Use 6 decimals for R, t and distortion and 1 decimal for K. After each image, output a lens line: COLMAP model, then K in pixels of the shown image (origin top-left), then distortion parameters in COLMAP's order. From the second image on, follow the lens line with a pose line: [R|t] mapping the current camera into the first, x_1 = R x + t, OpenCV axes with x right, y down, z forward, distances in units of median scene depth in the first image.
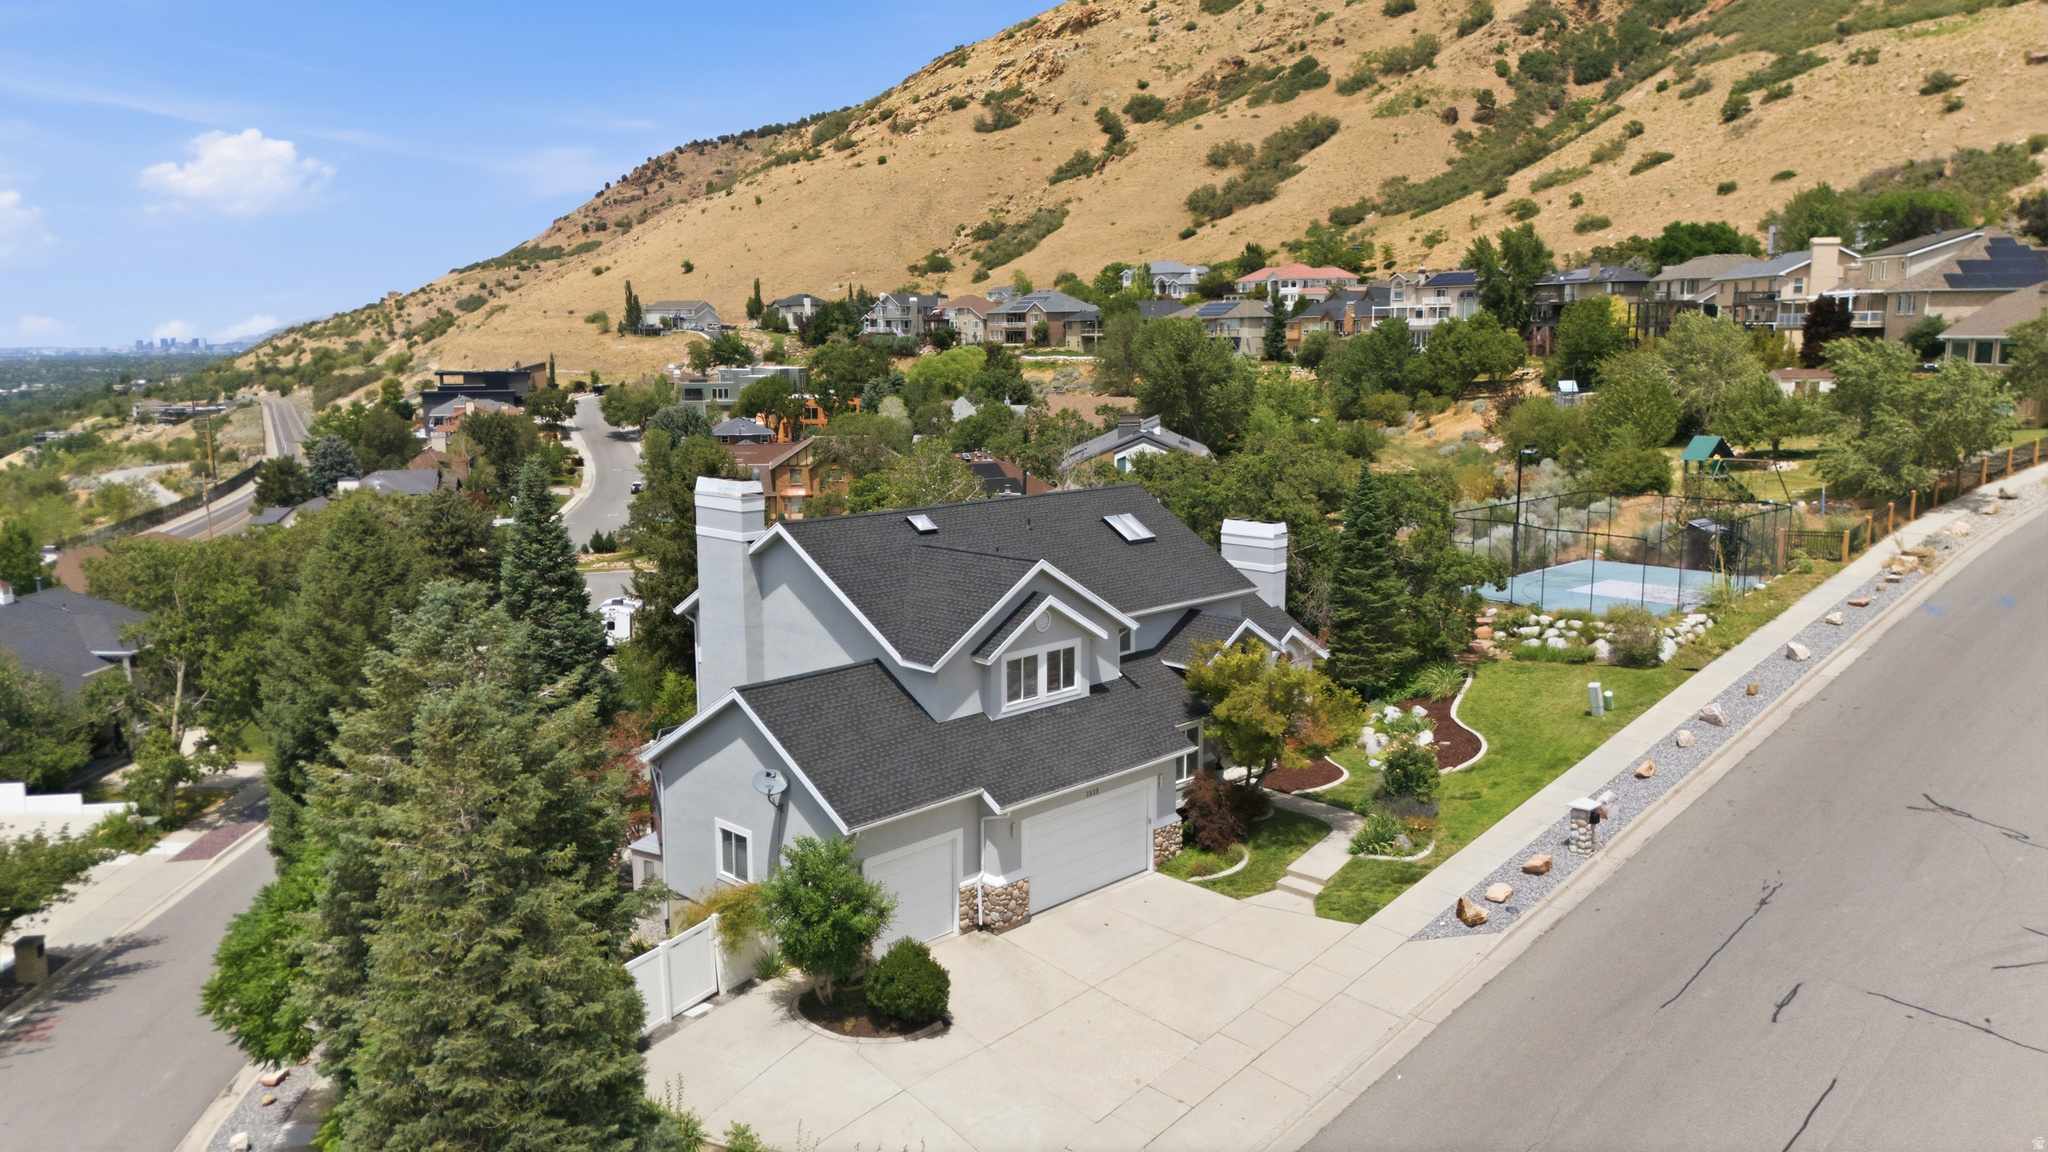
lens RADIAL K [[1494.3, 0, 1024.0], [0, 1494.3, 576.0], [0, 0, 1]] dist [0.069897, -0.065823]
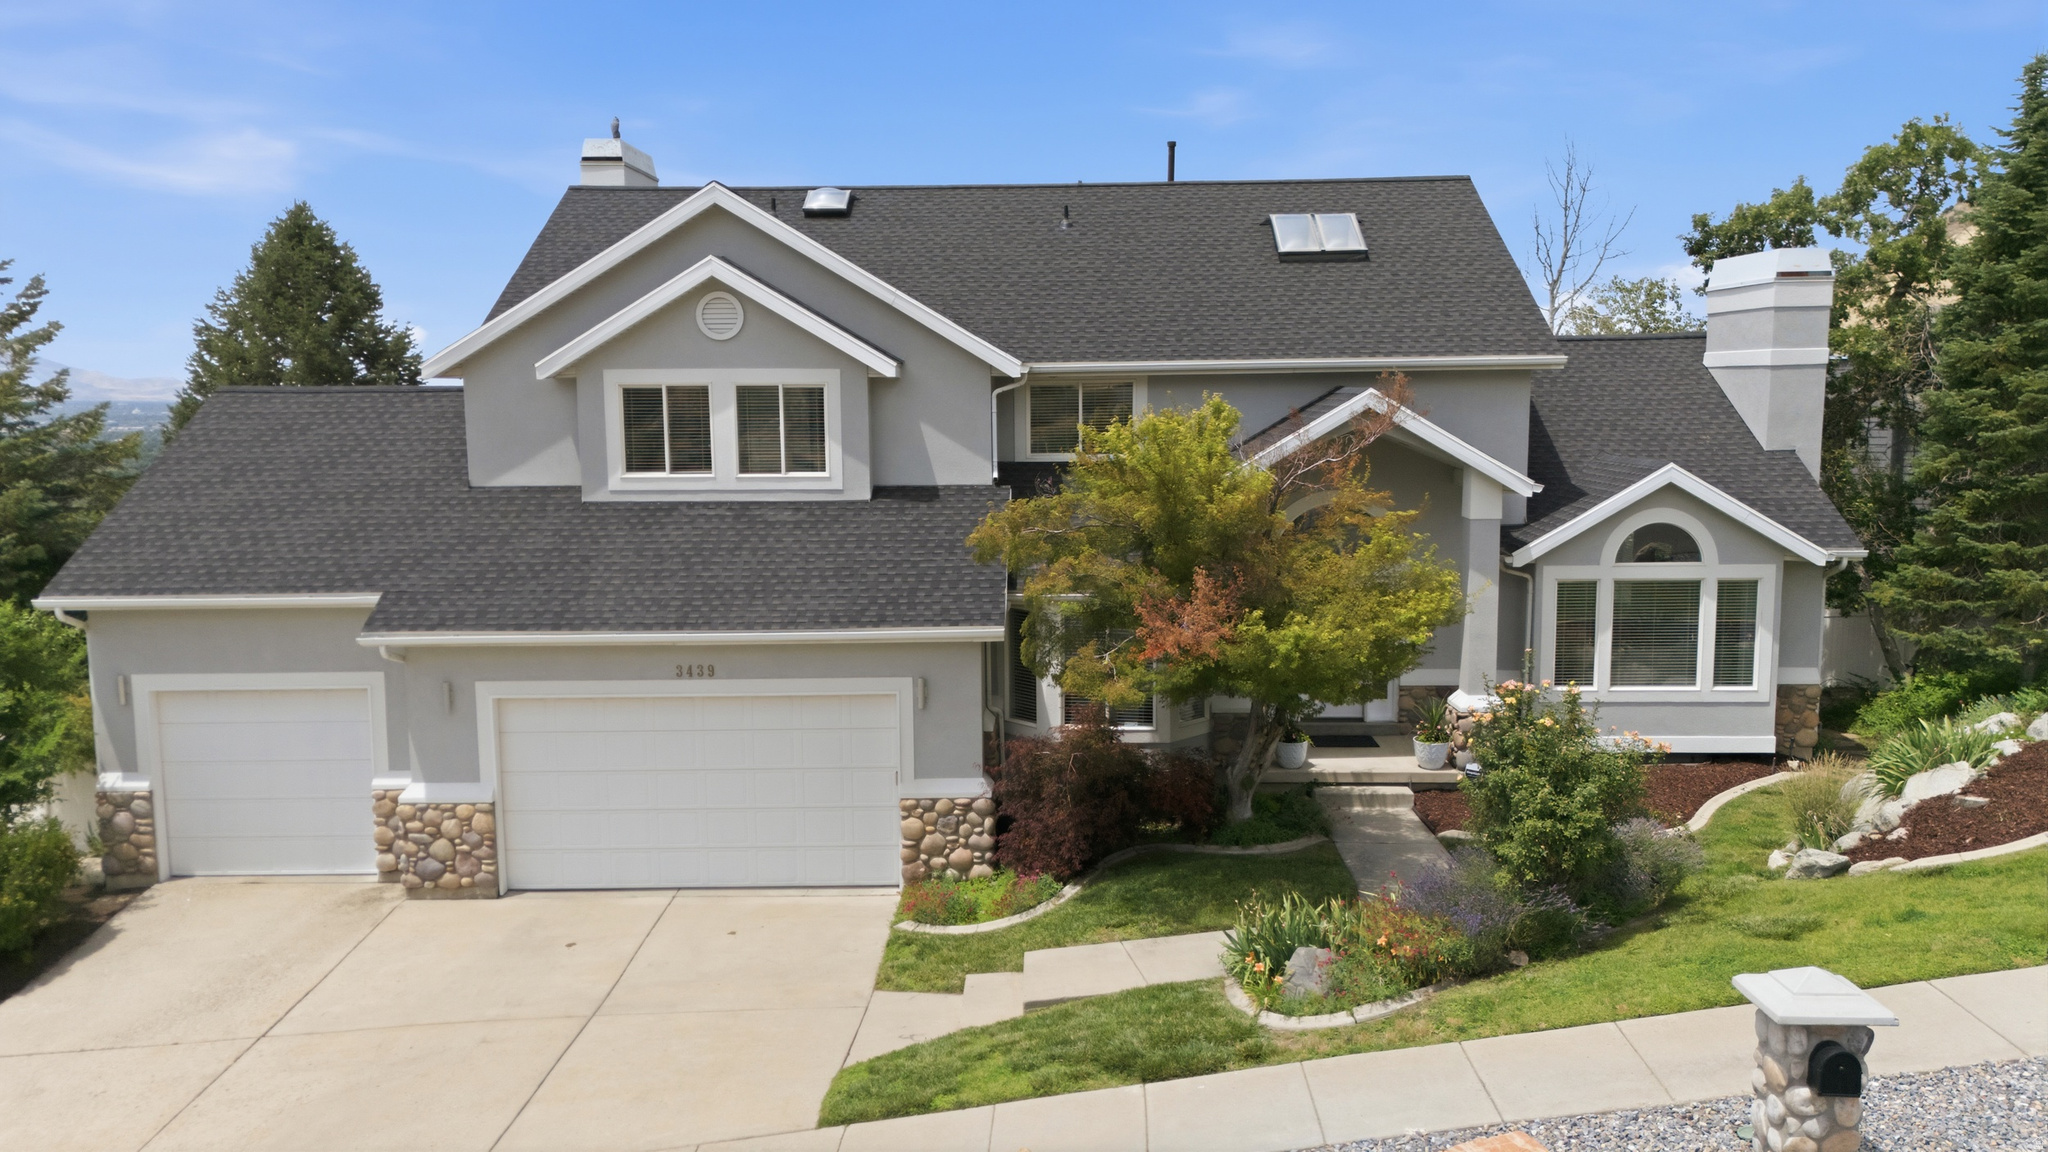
lens RADIAL K [[1494.3, 0, 1024.0], [0, 1494.3, 576.0], [0, 0, 1]] dist [0.069897, -0.065823]
pose [[0.692768, 0.089086, -0.715637, 0.057147], [-0.109934, 0.993789, 0.017291, 0.012371], [0.712732, 0.066693, 0.698258, 0.095641]]
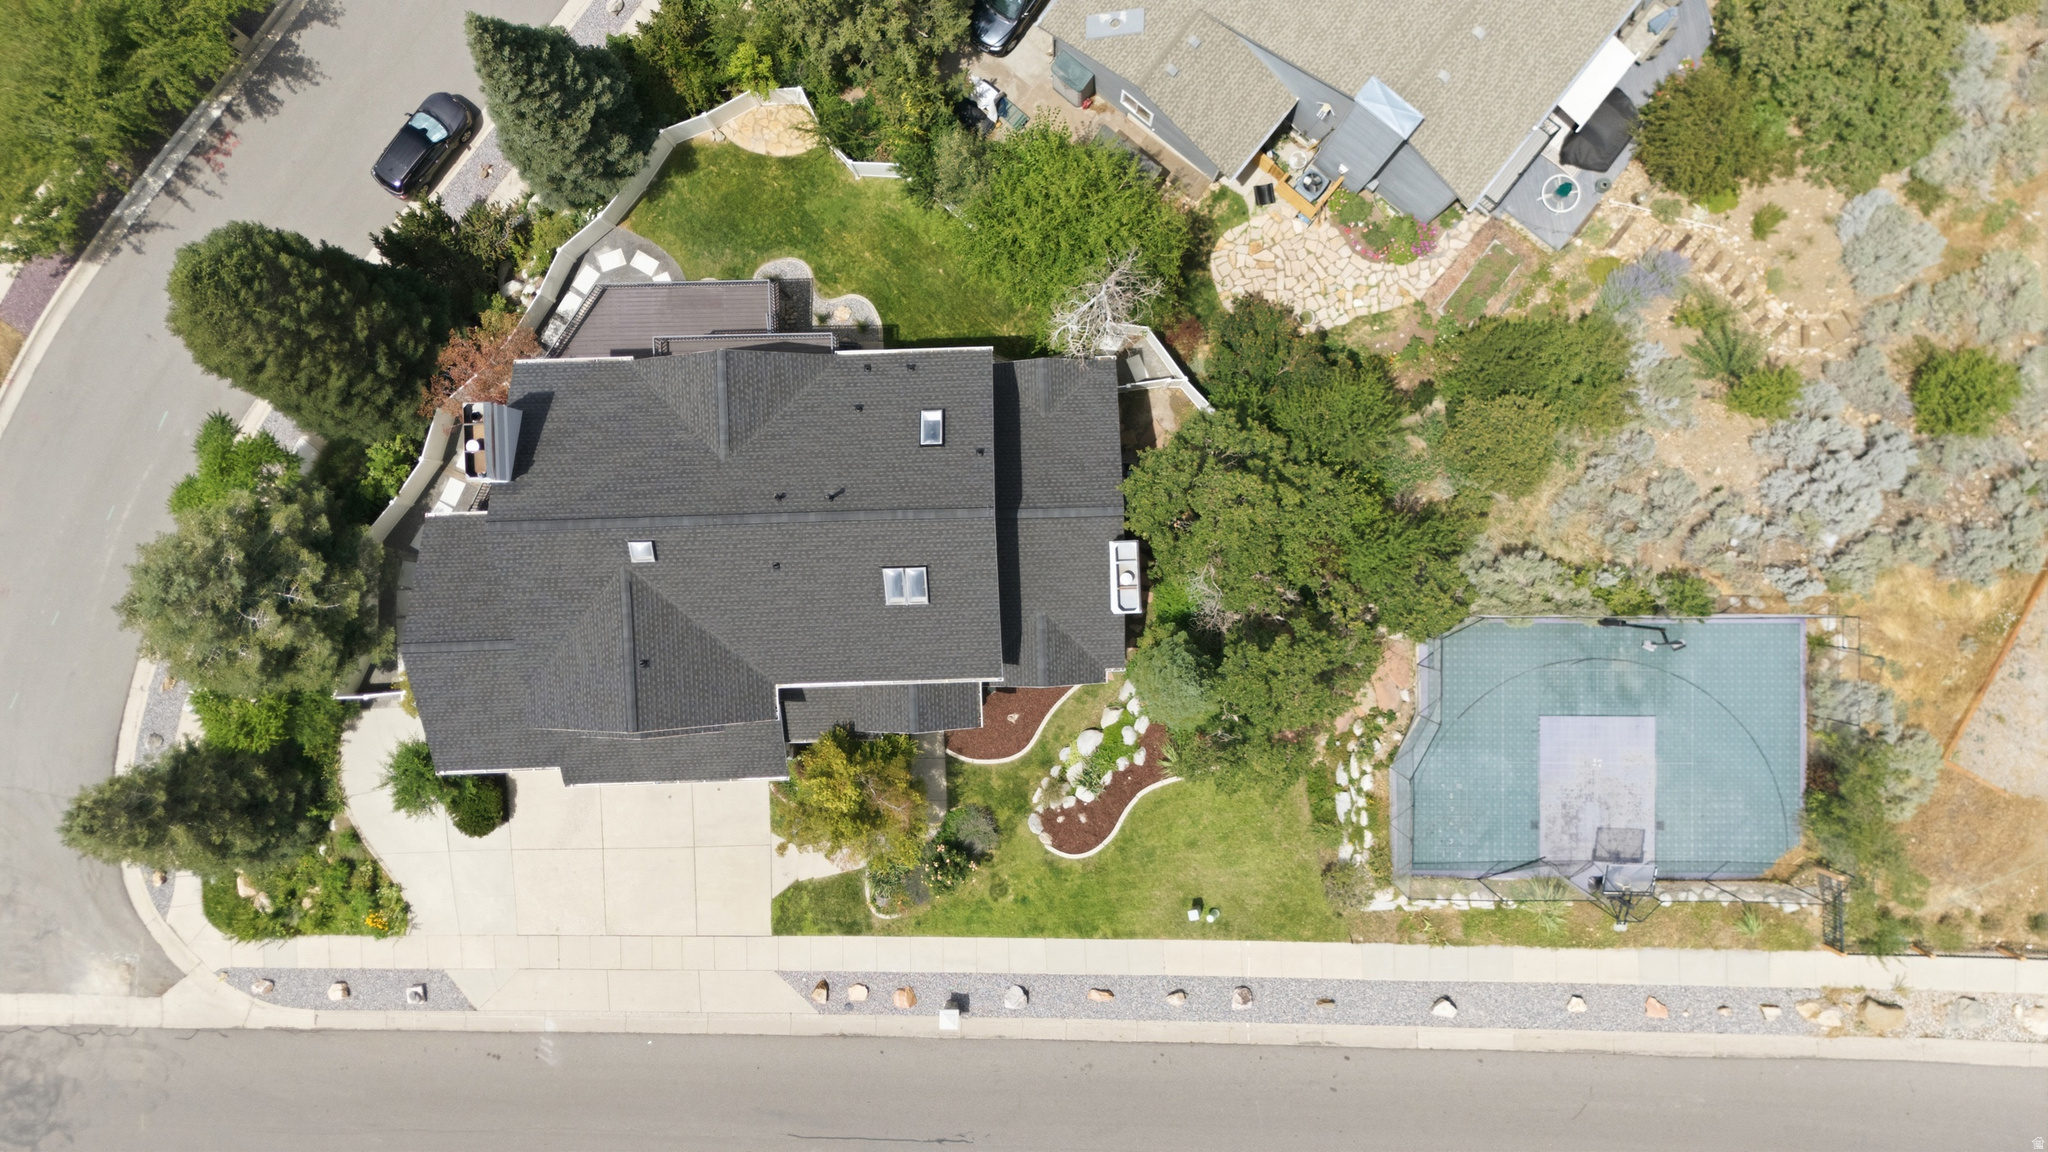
lens RADIAL K [[1494.3, 0, 1024.0], [0, 1494.3, 576.0], [0, 0, 1]] dist [0.069897, -0.065823]
pose [[0.726186, 0.687475, 0.005574, 0.018216], [-0.108850, 0.106966, 0.988286, -0.154716], [0.678826, -0.718287, 0.152509, 0.143711]]
